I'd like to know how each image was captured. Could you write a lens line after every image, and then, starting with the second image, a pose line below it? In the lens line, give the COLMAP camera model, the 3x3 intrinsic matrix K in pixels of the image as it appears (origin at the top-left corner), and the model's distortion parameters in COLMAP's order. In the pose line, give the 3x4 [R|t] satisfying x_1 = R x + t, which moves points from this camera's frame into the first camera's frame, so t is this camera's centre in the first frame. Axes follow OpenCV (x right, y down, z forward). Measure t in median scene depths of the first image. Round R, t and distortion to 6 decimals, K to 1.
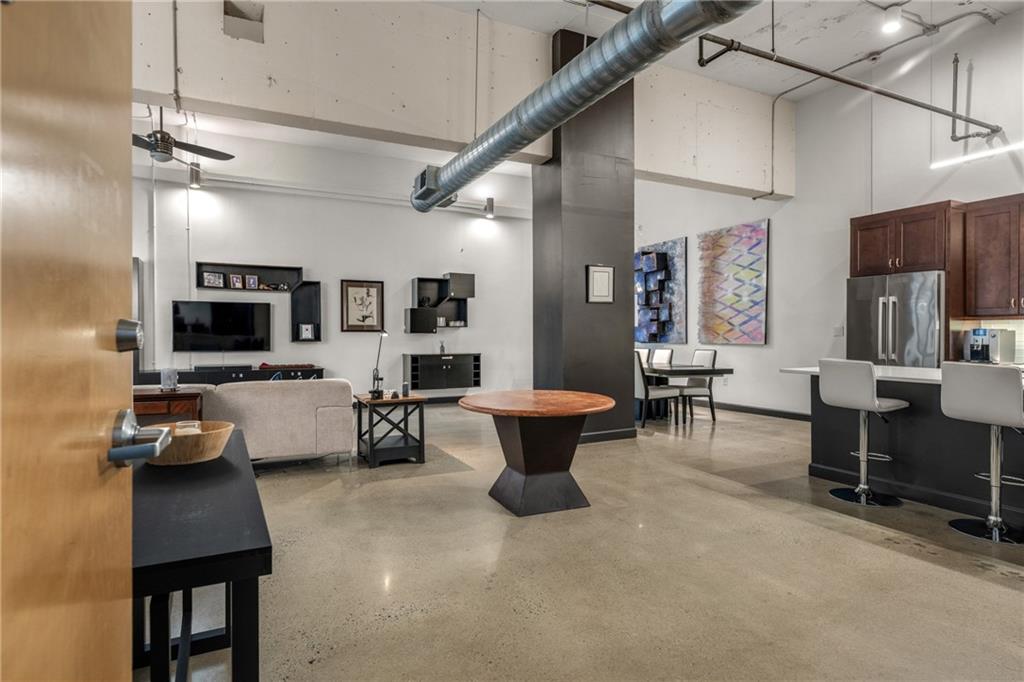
lens RADIAL K [[548.9, 0, 513.5], [0, 548.9, 339.9], [0, 0, 1]] dist [0.008441, -0.005437]
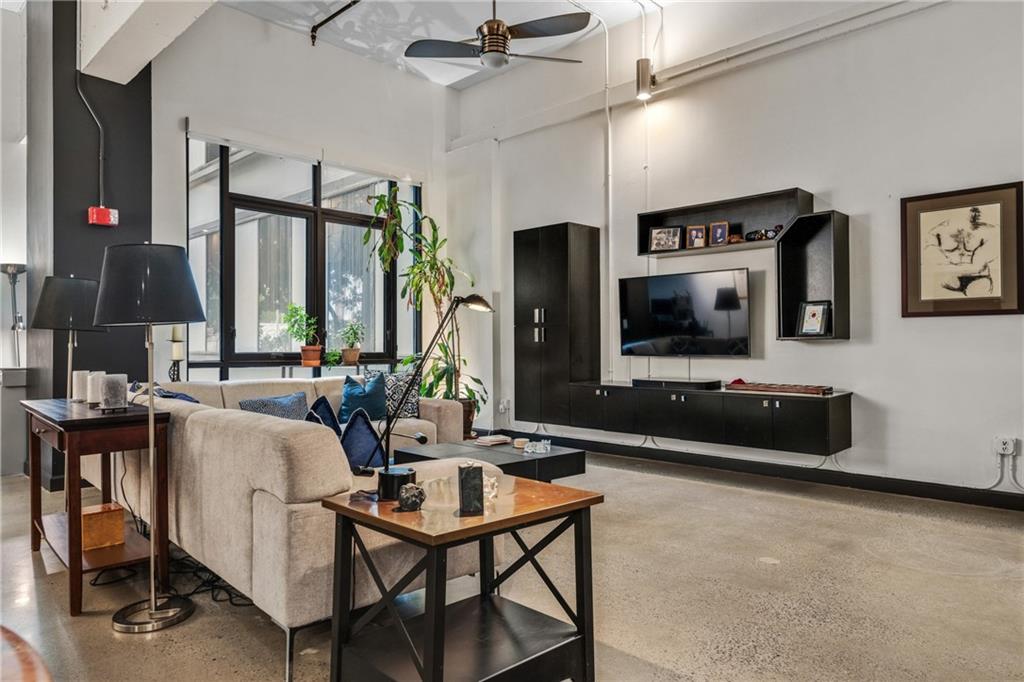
lens RADIAL K [[674.4, 0, 521.3], [0, 674.4, 334.9], [0, 0, 1]] dist [0.023037, -0.006807]
pose [[0.319442, -0.012120, -0.947528, 0.124765], [-0.002486, 0.999904, -0.013628, 0.008725], [0.947603, 0.006709, 0.319381, 0.662080]]
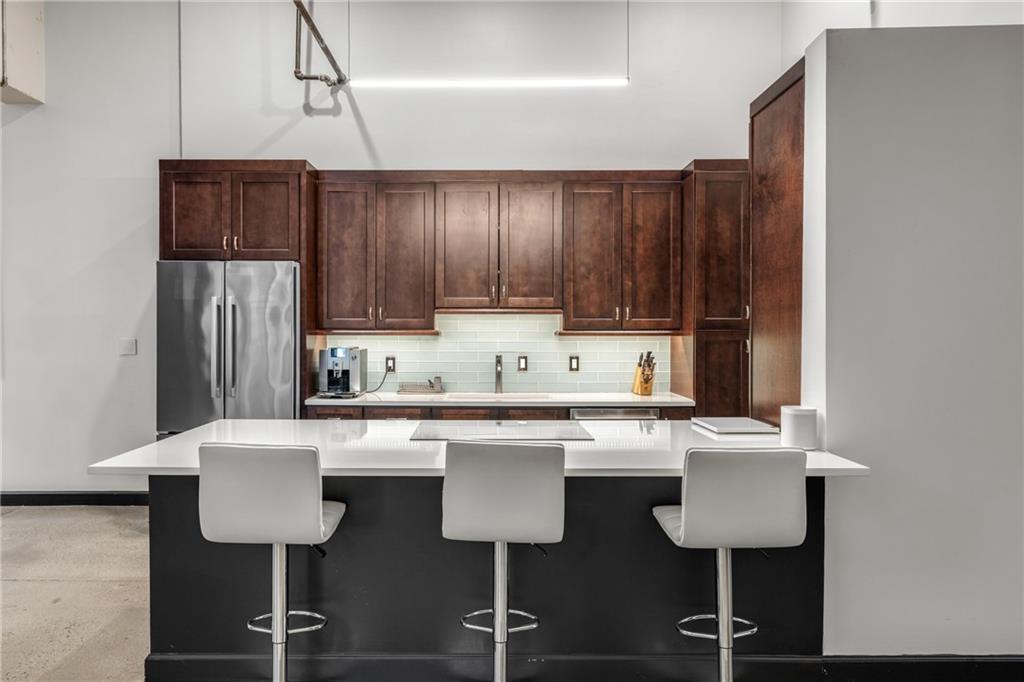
lens RADIAL K [[674.4, 0, 469.8], [0, 674.4, 334.4], [0, 0, 1]] dist [0.023037, -0.006807]
pose [[0.462781, -0.006164, 0.886451, 0.106926], [0.007676, 0.999966, 0.002946, -0.029016], [-0.886439, 0.005441, 0.462813, 0.328514]]
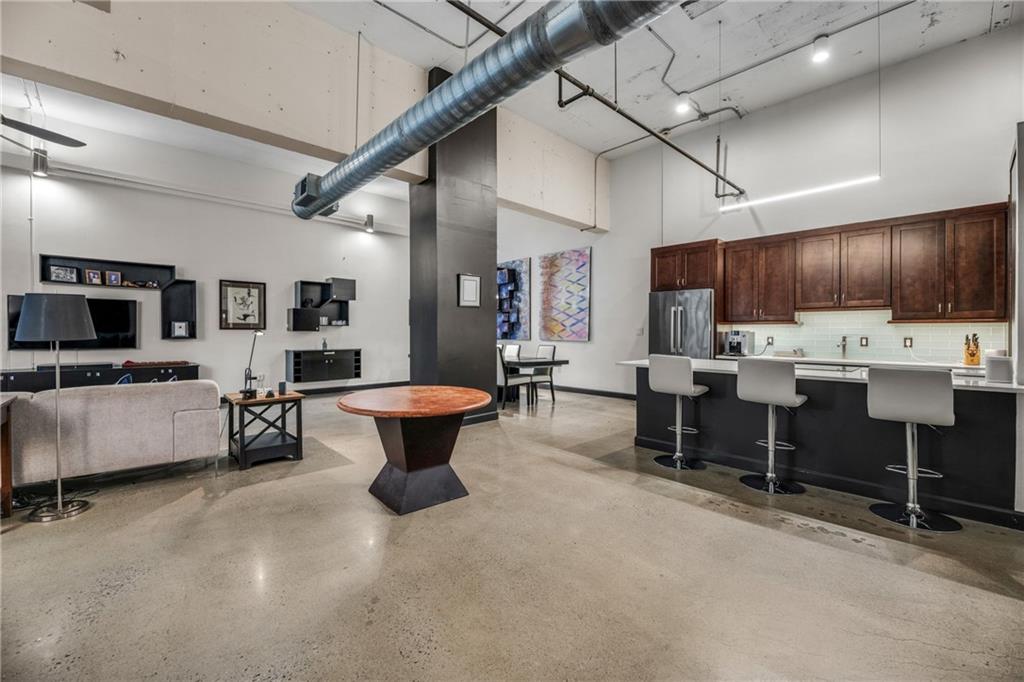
lens RADIAL K [[414.4, 0, 511.4], [0, 414.4, 334.7], [0, 0, 1]] dist [-0.003134, -0.001892]
pose [[0.958751, 0.002410, 0.284237, -0.005982], [-0.001670, 0.999995, -0.002844, -0.004424], [-0.284243, 0.002252, 0.958750, 0.106849]]
